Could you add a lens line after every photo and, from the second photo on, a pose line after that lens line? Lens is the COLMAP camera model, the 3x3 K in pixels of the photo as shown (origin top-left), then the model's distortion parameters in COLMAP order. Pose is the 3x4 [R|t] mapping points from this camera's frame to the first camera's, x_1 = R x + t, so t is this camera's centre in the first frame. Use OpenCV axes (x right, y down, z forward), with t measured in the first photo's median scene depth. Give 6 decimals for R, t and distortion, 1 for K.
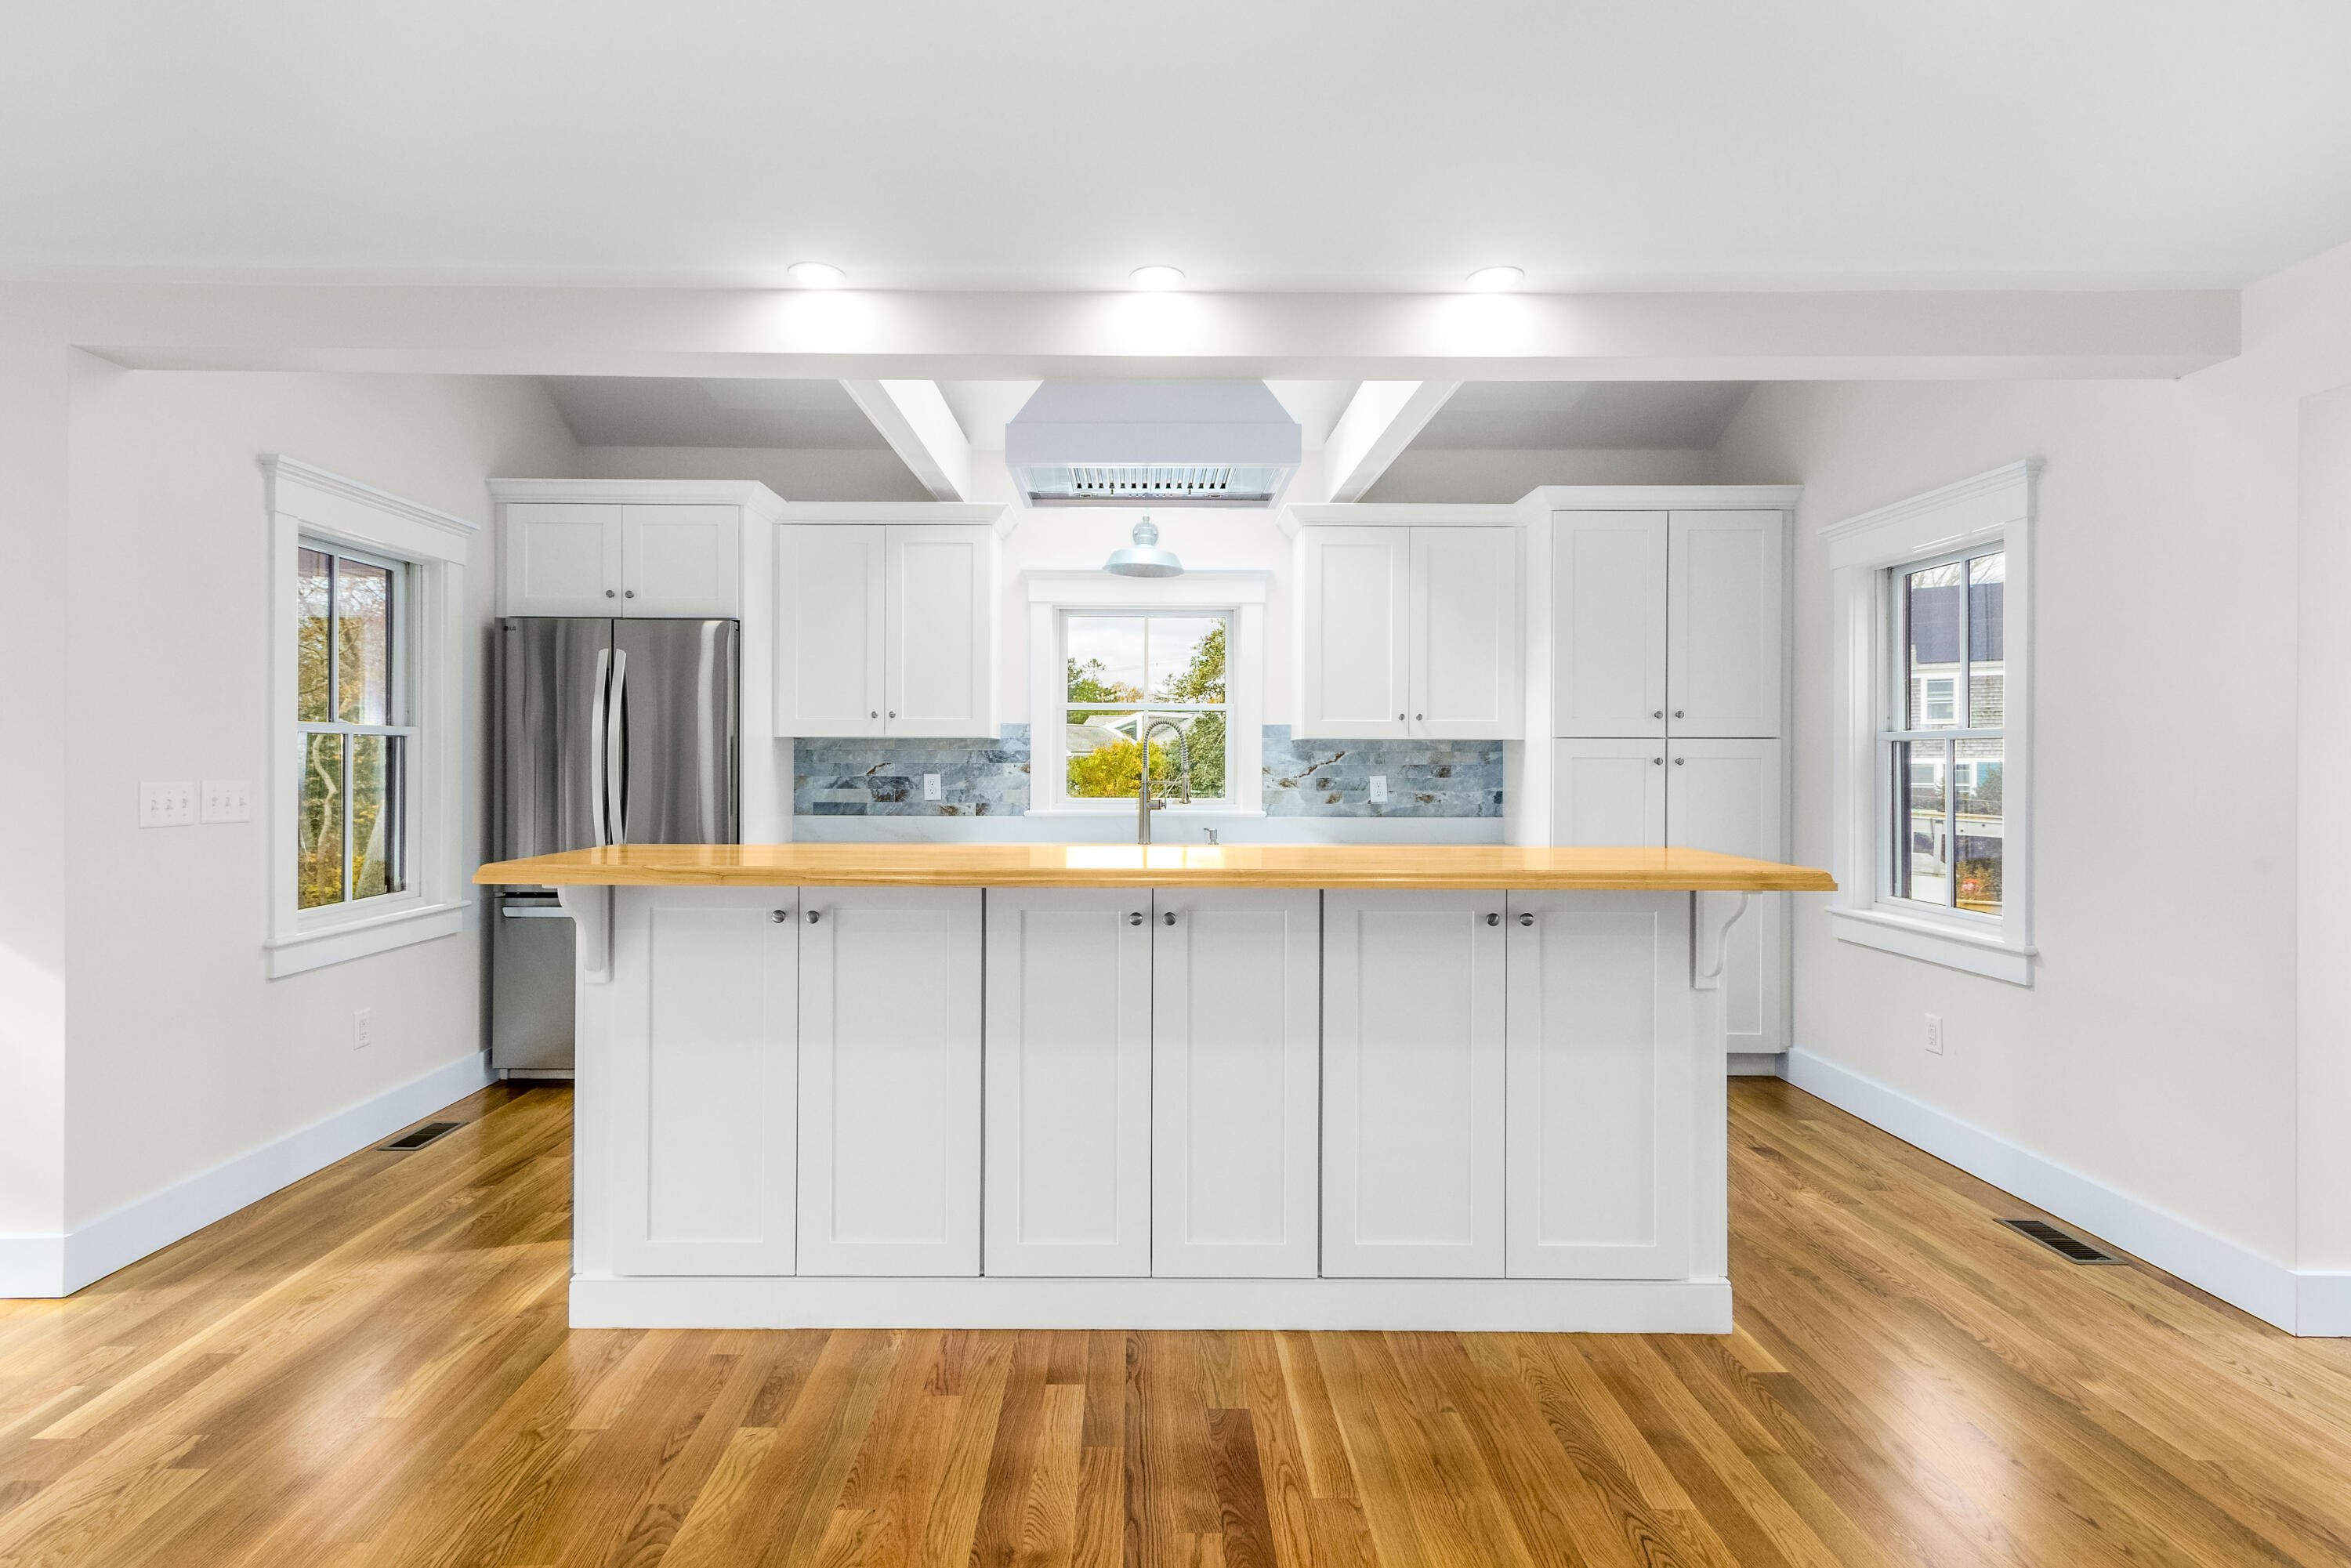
lens RADIAL K [[1110.4, 0, 1138.1], [0, 1110.4, 764.7], [0, 0, 1]] dist [0.003428, -0.001844]
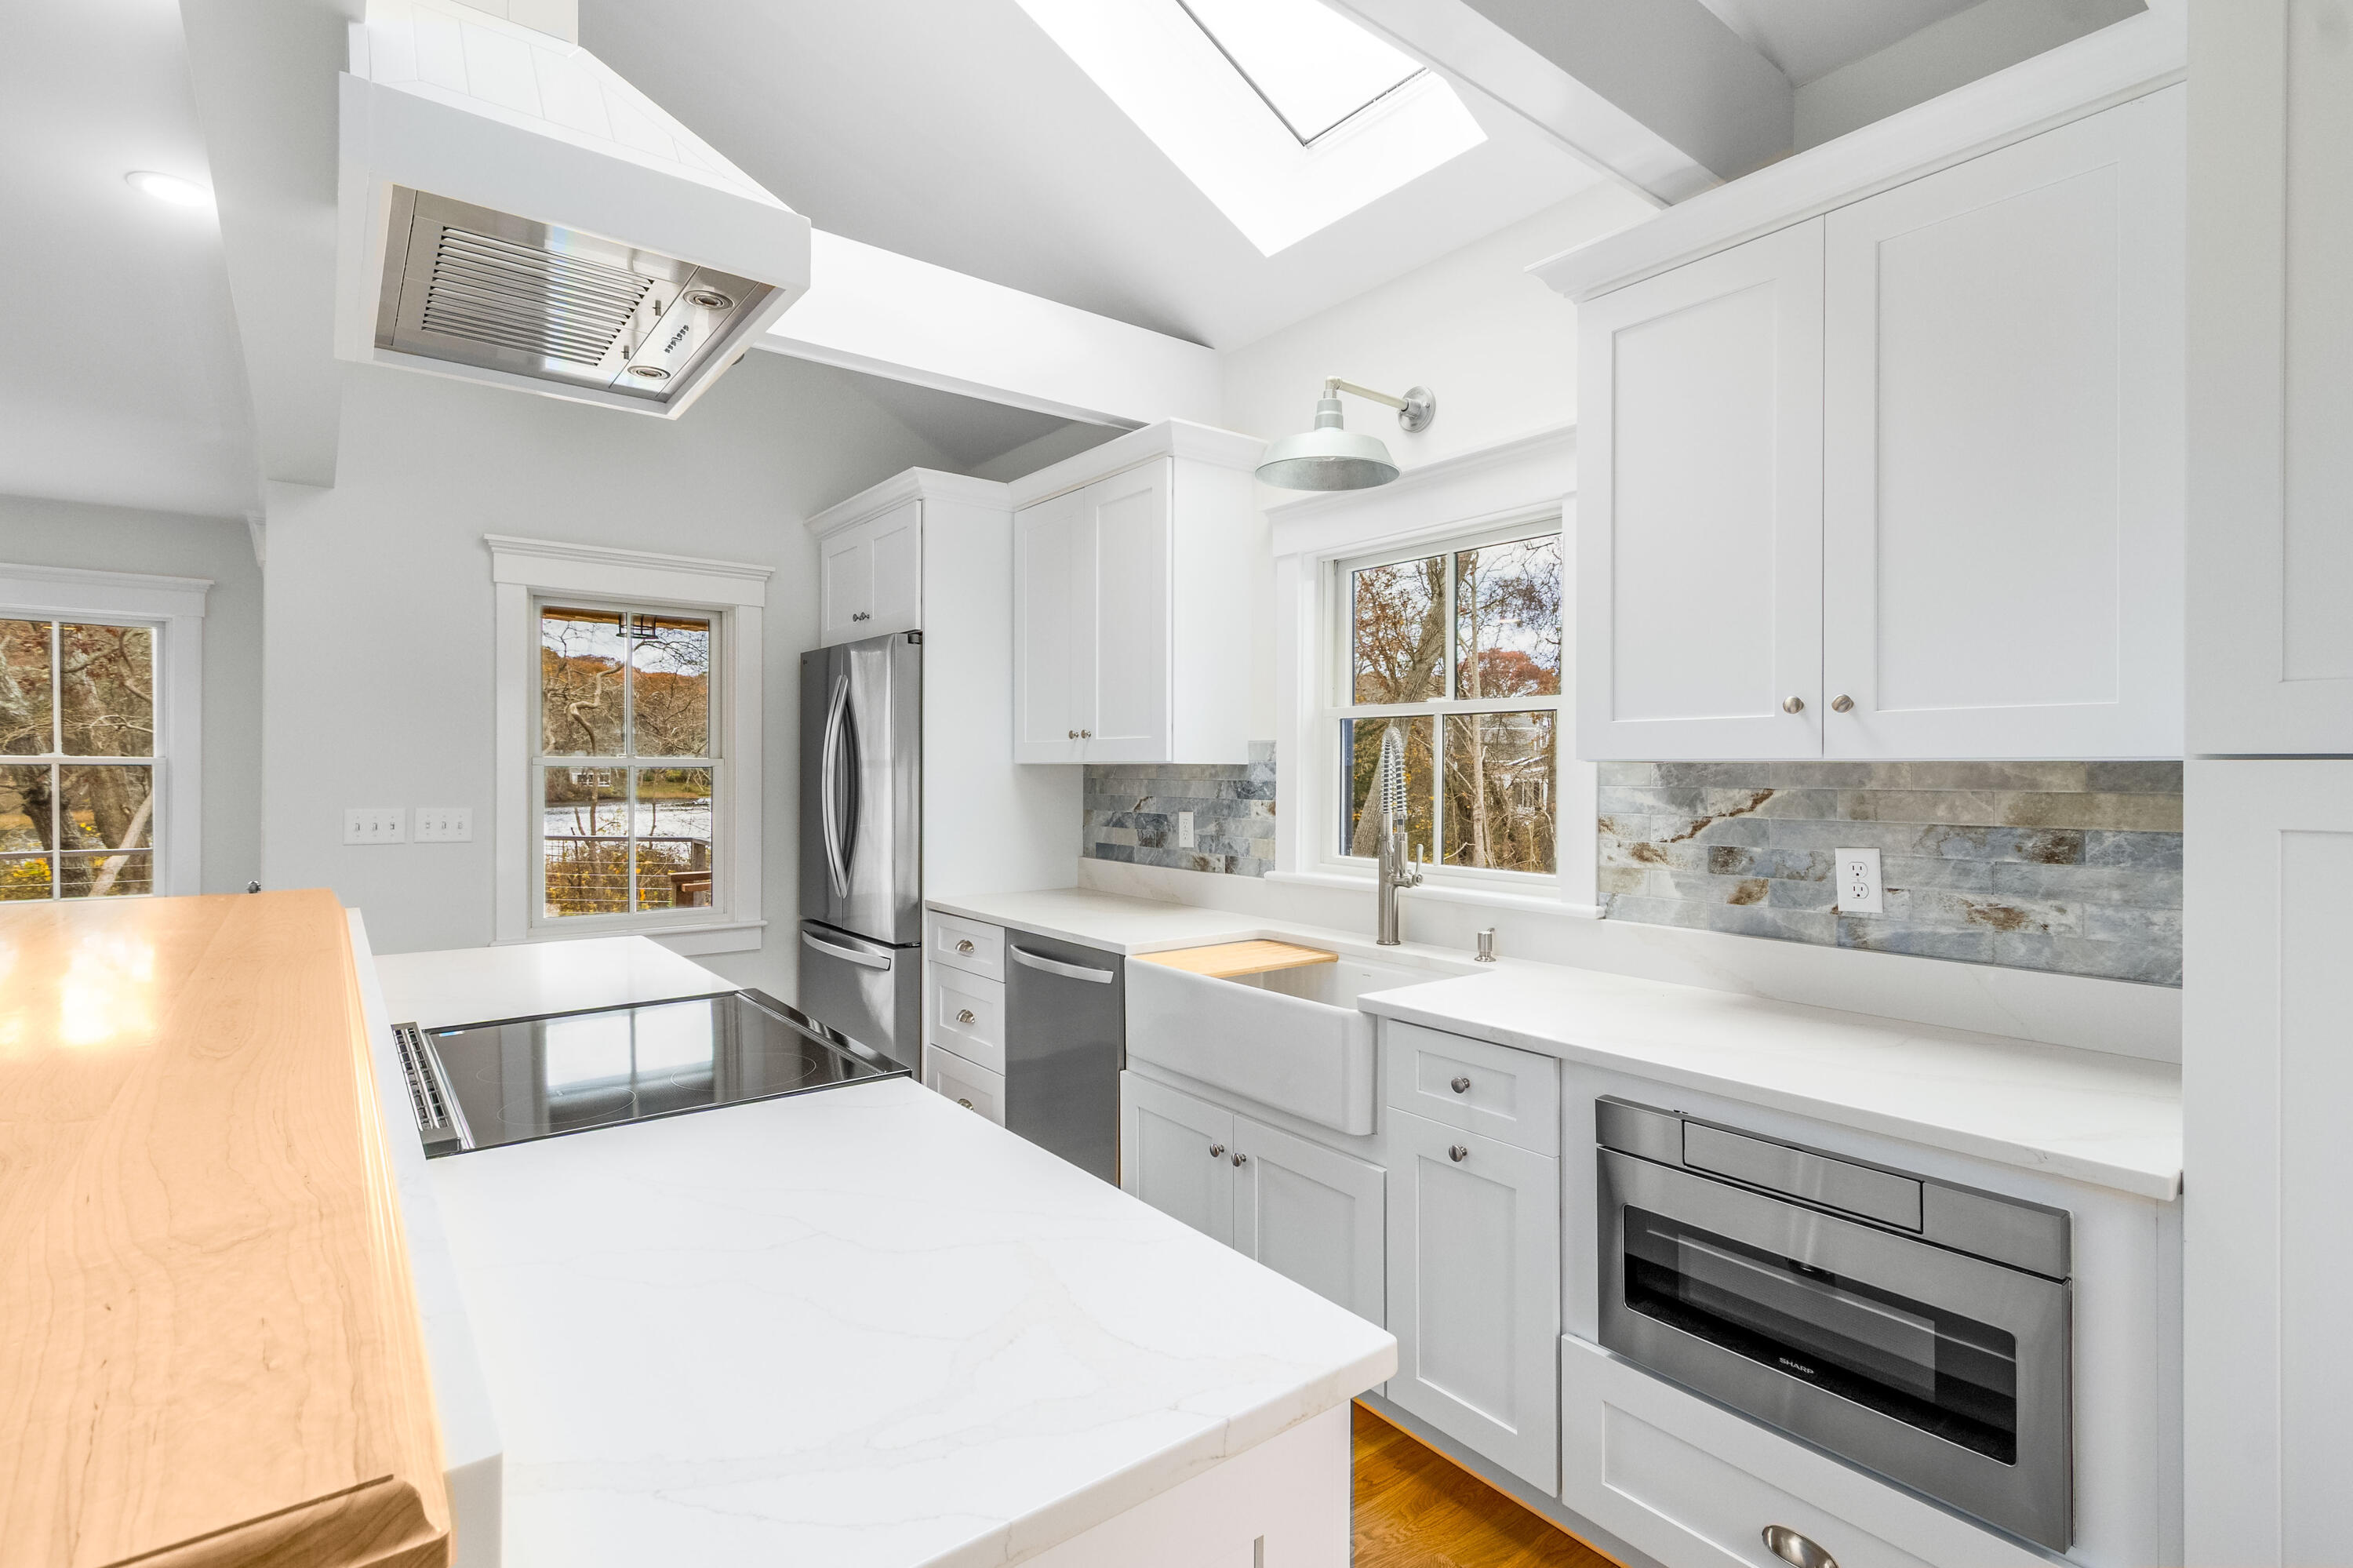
lens RADIAL K [[1111.5, 0, 1163.0], [0, 1111.5, 782.5], [0, 0, 1]] dist [0.003428, -0.001844]
pose [[0.598066, 0.008428, -0.801403, 0.394140], [-0.005359, 0.999964, 0.006517, -0.015962], [0.801429, 0.000397, 0.598089, 0.549107]]
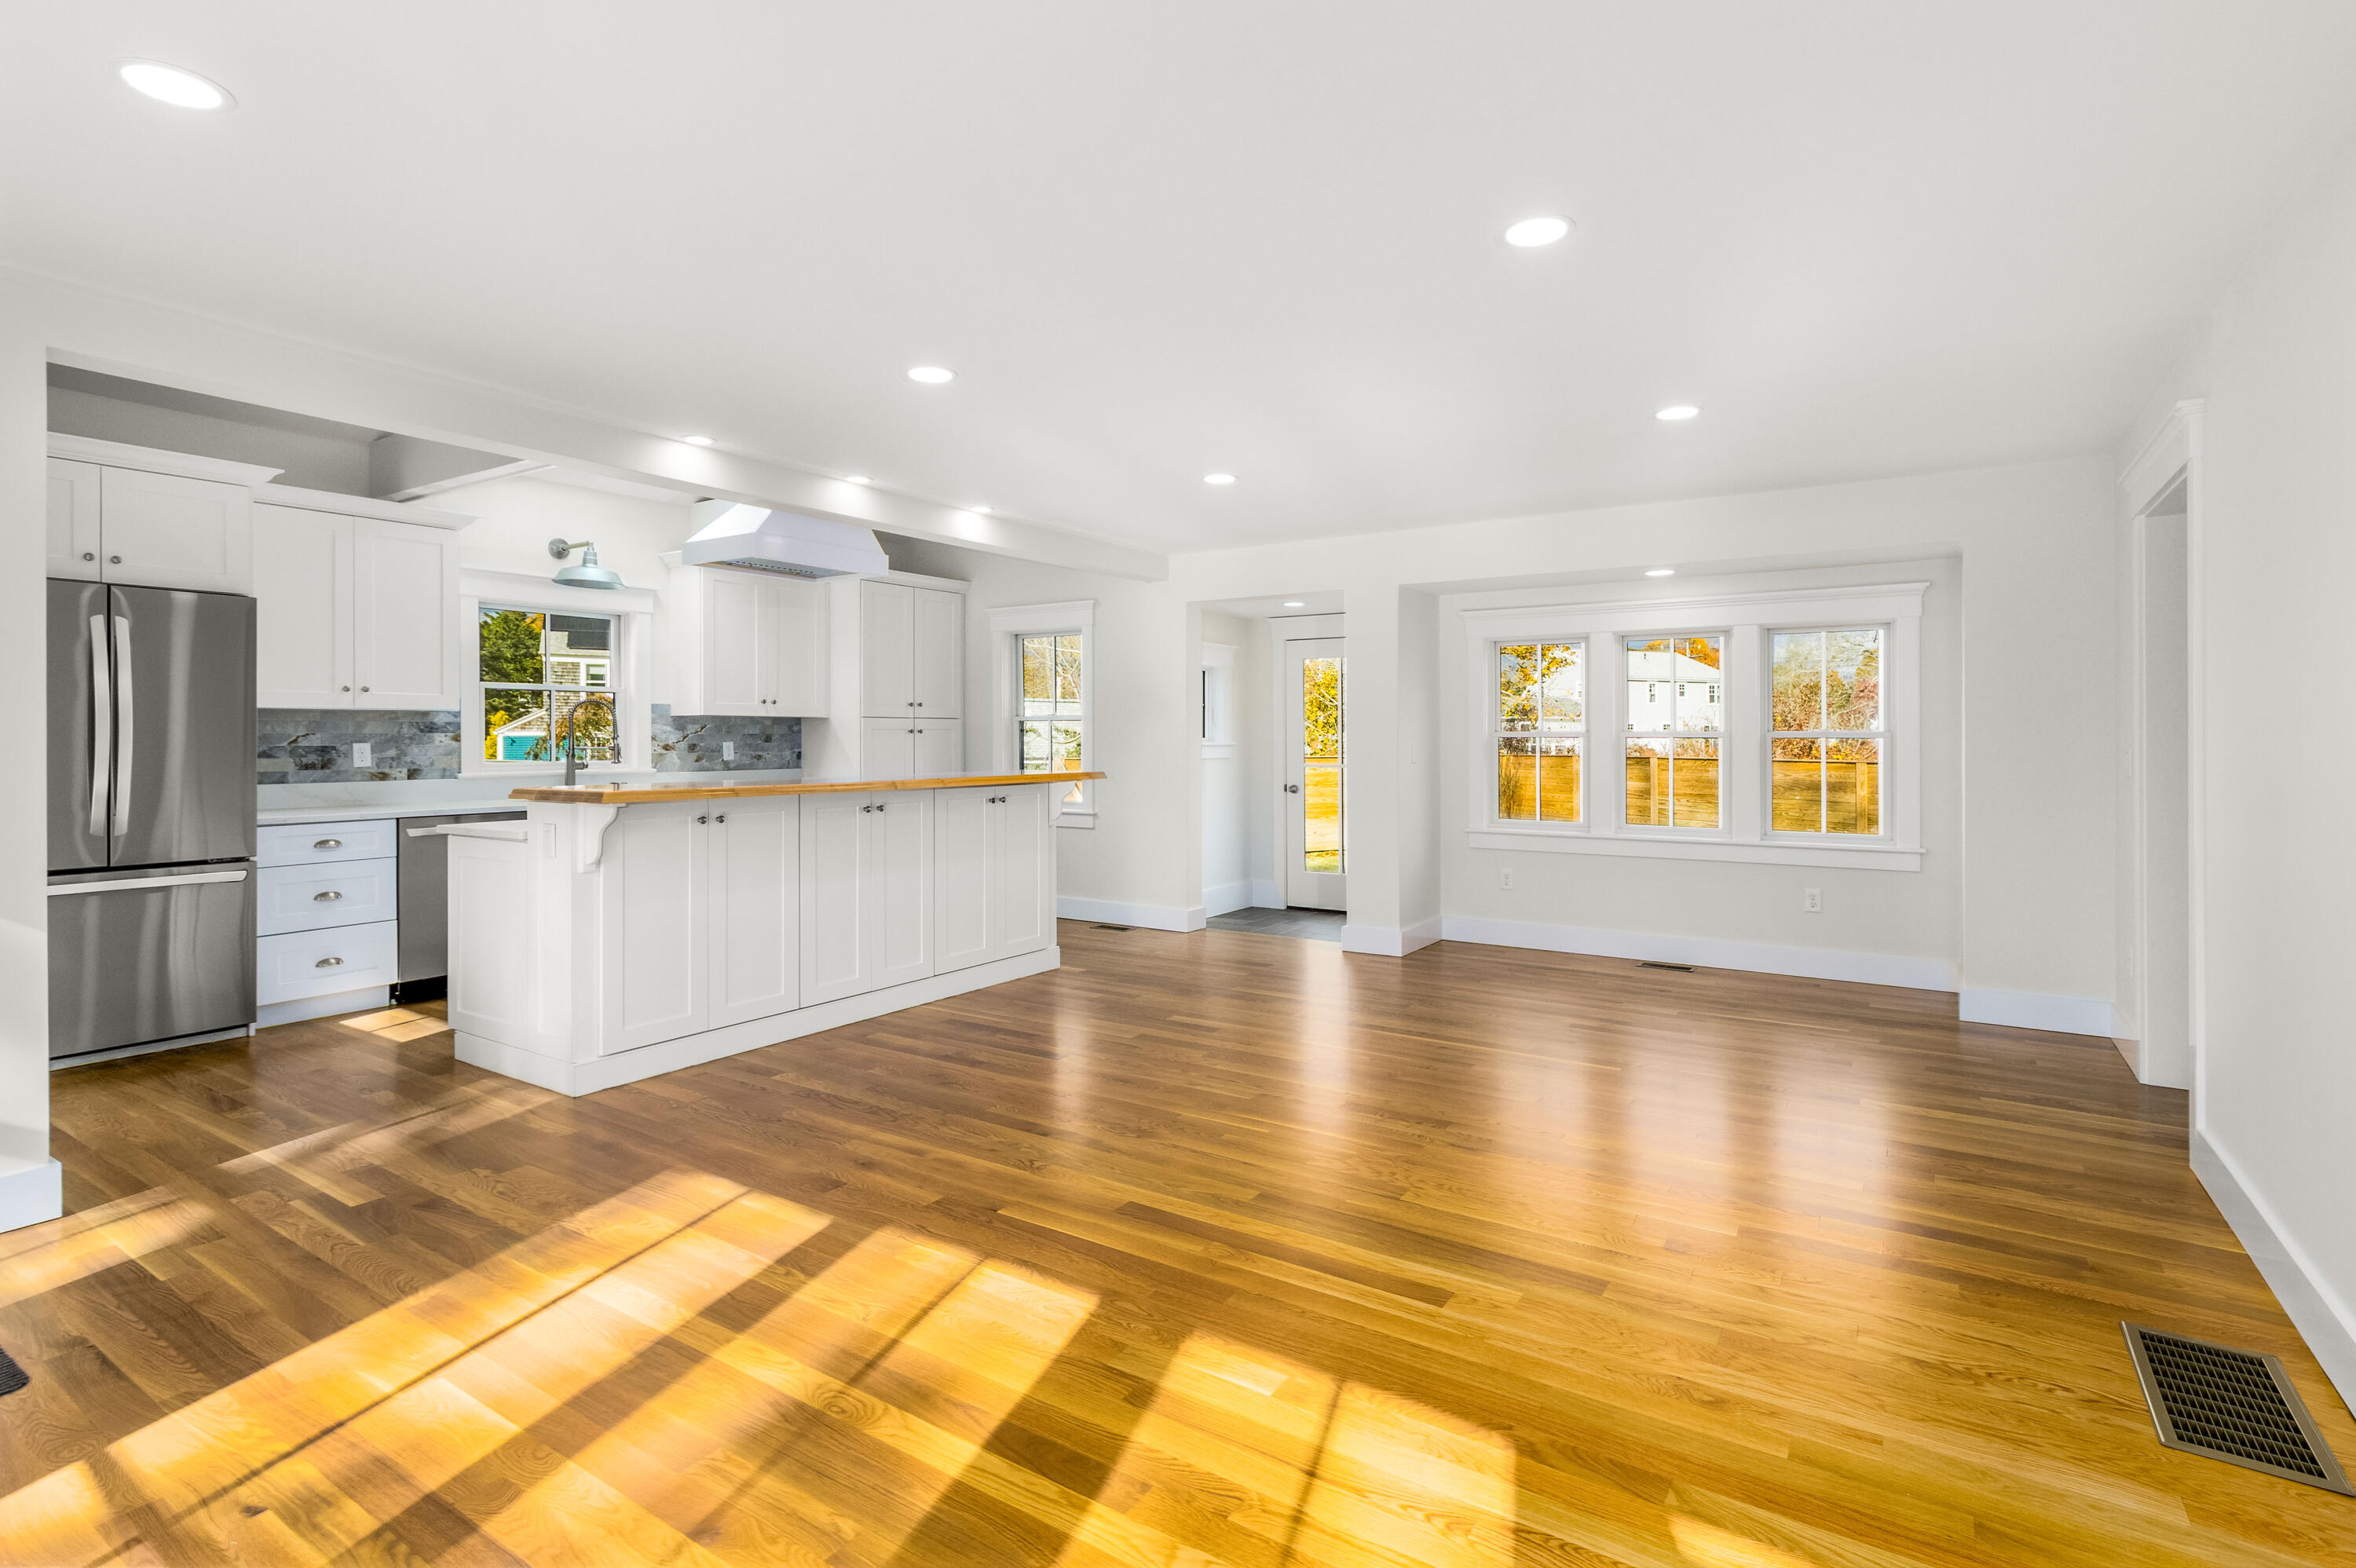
lens RADIAL K [[1112.7, 0, 1198.6], [0, 1112.7, 739.1], [0, 0, 1]] dist [0.003428, -0.001844]
pose [[0.541078, -0.005976, 0.840951, -0.660050], [0.004382, 0.999981, 0.004287, 0.003351], [-0.840961, 0.001365, 0.541094, -0.279477]]
